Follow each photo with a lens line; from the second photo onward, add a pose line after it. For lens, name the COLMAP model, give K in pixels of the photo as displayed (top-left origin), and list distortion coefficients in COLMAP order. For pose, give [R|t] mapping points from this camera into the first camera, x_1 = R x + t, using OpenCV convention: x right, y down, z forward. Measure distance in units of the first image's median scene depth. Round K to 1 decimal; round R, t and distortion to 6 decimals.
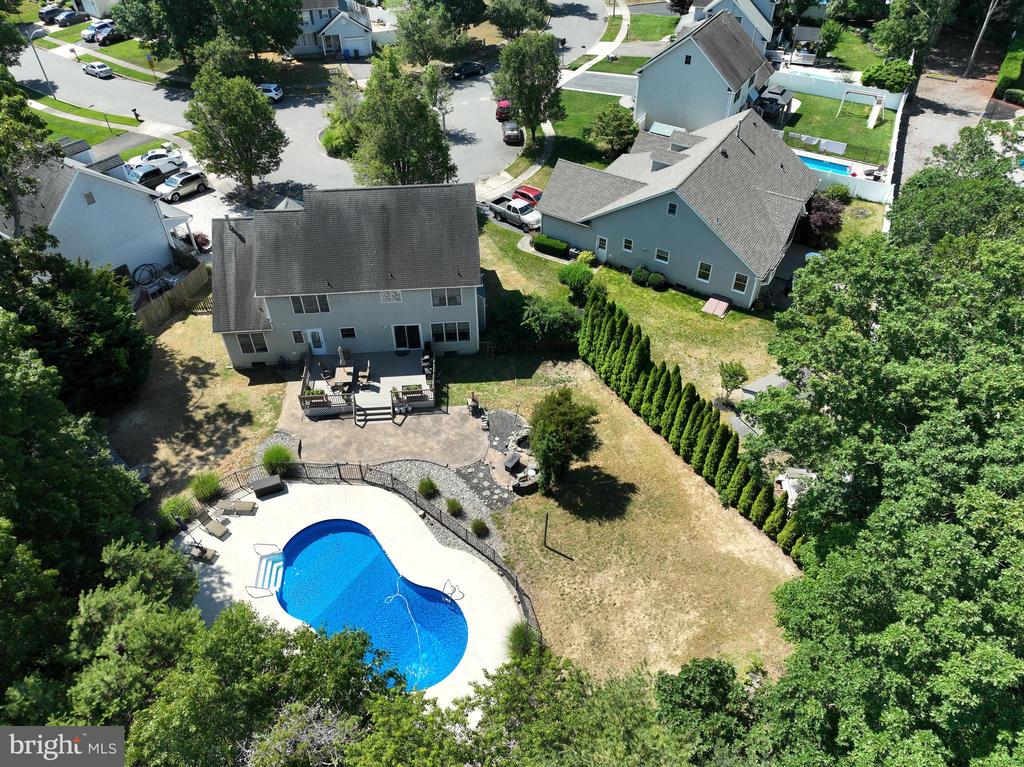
lens RADIAL K [[727.4, 0, 516.9], [0, 727.4, 384.7], [0, 0, 1]] dist [0.007817, -0.000086]
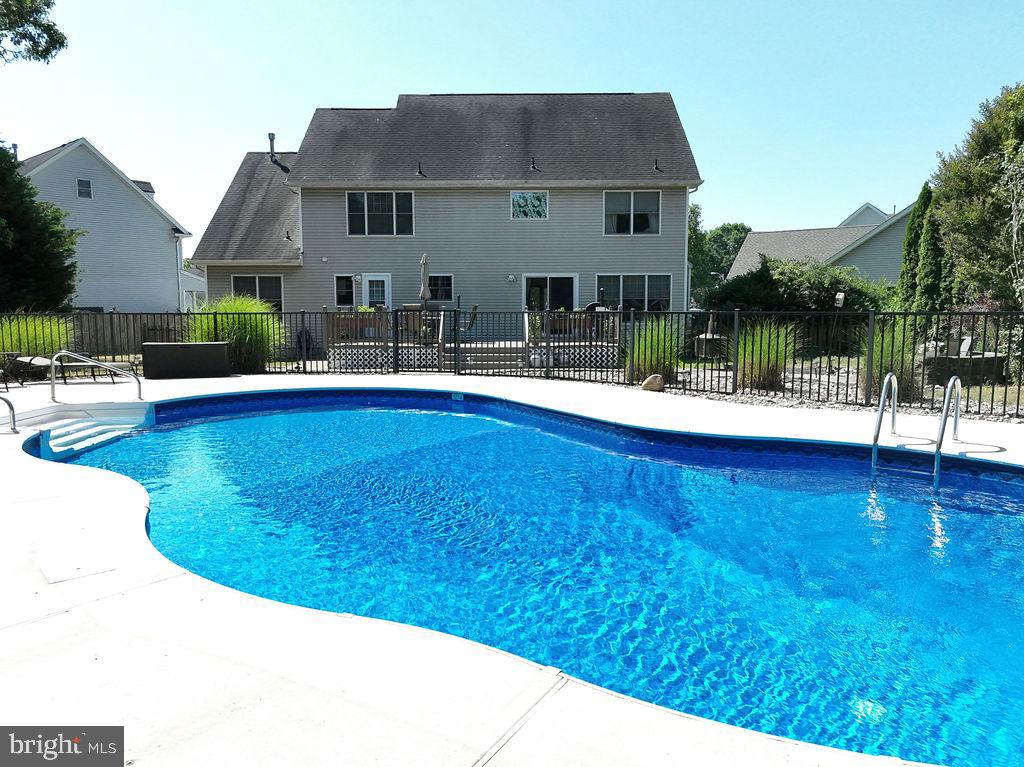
lens RADIAL K [[727.4, 0, 511.8], [0, 727.4, 388.5], [0, 0, 1]] dist [0.007817, -0.000086]
pose [[0.996202, 0.006428, -0.086834, -0.137944], [-0.056841, 0.803467, -0.592630, 0.305103], [0.065959, 0.595314, 0.800781, 0.647016]]
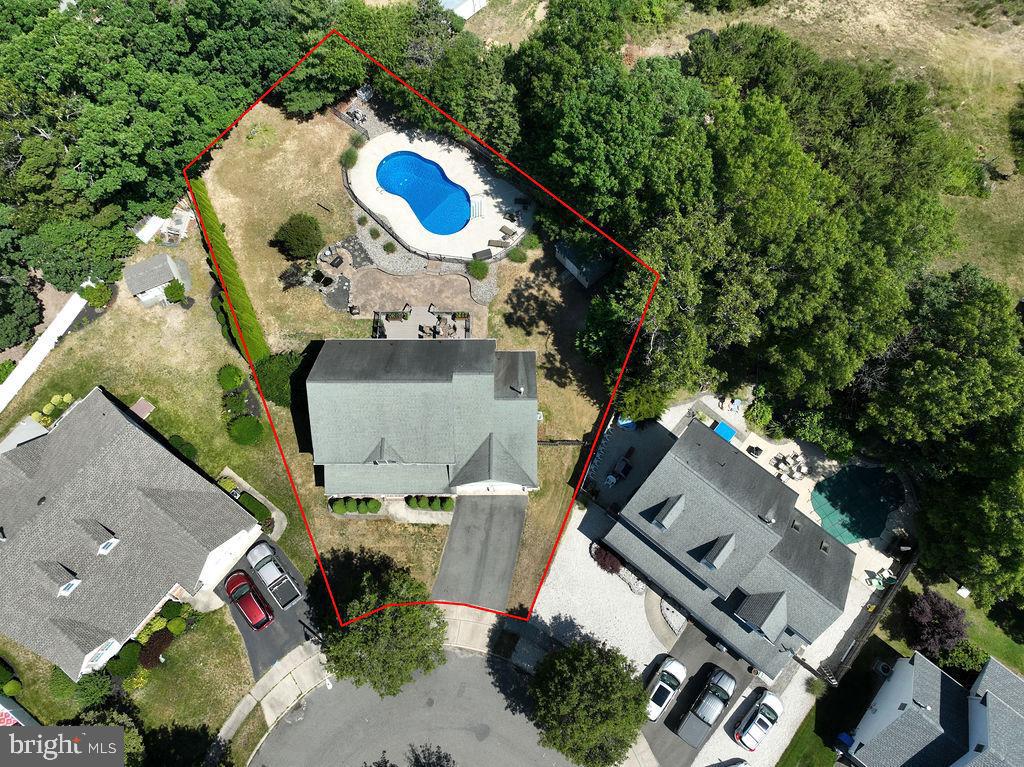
lens RADIAL K [[727.4, 0, 510.7], [0, 727.4, 382.5], [0, 0, 1]] dist [0.007817, -0.000086]
pose [[-0.996502, -0.077669, 0.030845, -0.421940], [0.057782, -0.373705, 0.925746, -1.347809], [-0.060375, 0.924290, 0.376886, 0.550319]]
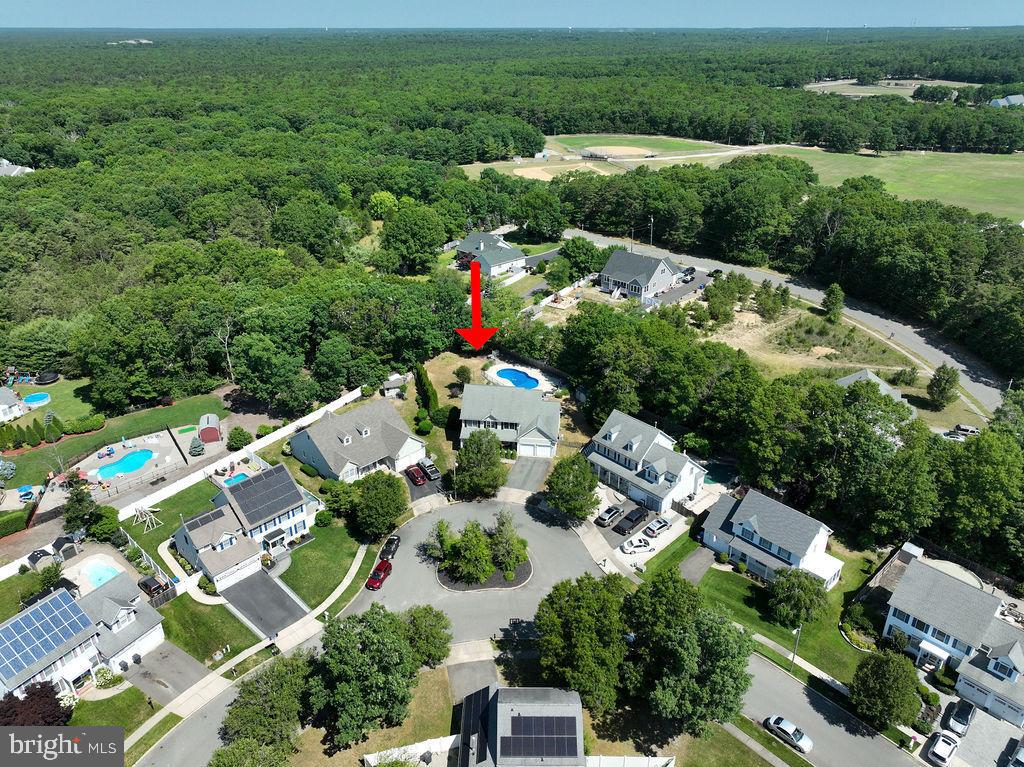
lens RADIAL K [[727.4, 0, 513.0], [0, 727.4, 384.5], [0, 0, 1]] dist [0.007817, -0.000086]
pose [[-0.977253, -0.096870, 0.188663, -0.774778], [0.139773, 0.374860, 0.916484, -2.845110], [-0.159502, 0.922007, -0.352793, 1.982757]]
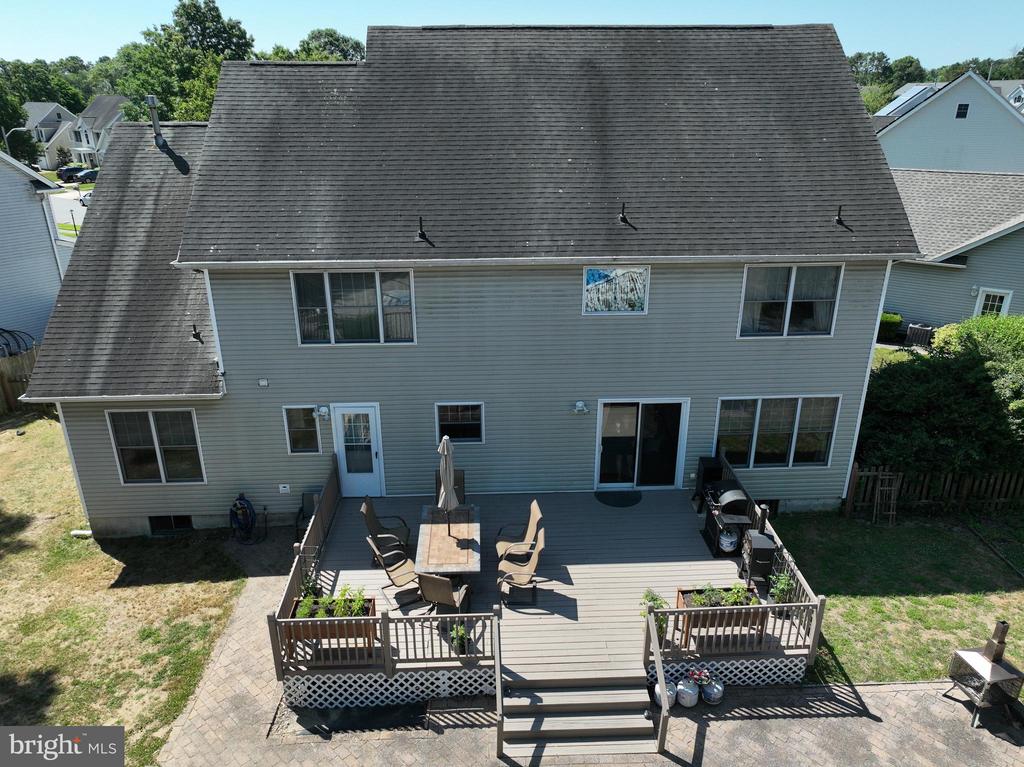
lens RADIAL K [[727.4, 0, 511.7], [0, 727.4, 380.6], [0, 0, 1]] dist [0.007817, -0.000086]
pose [[0.999107, 0.012278, -0.040431, -0.203329], [-0.025953, 0.933409, -0.357874, 0.025278], [0.033345, 0.358604, 0.932894, 0.721869]]
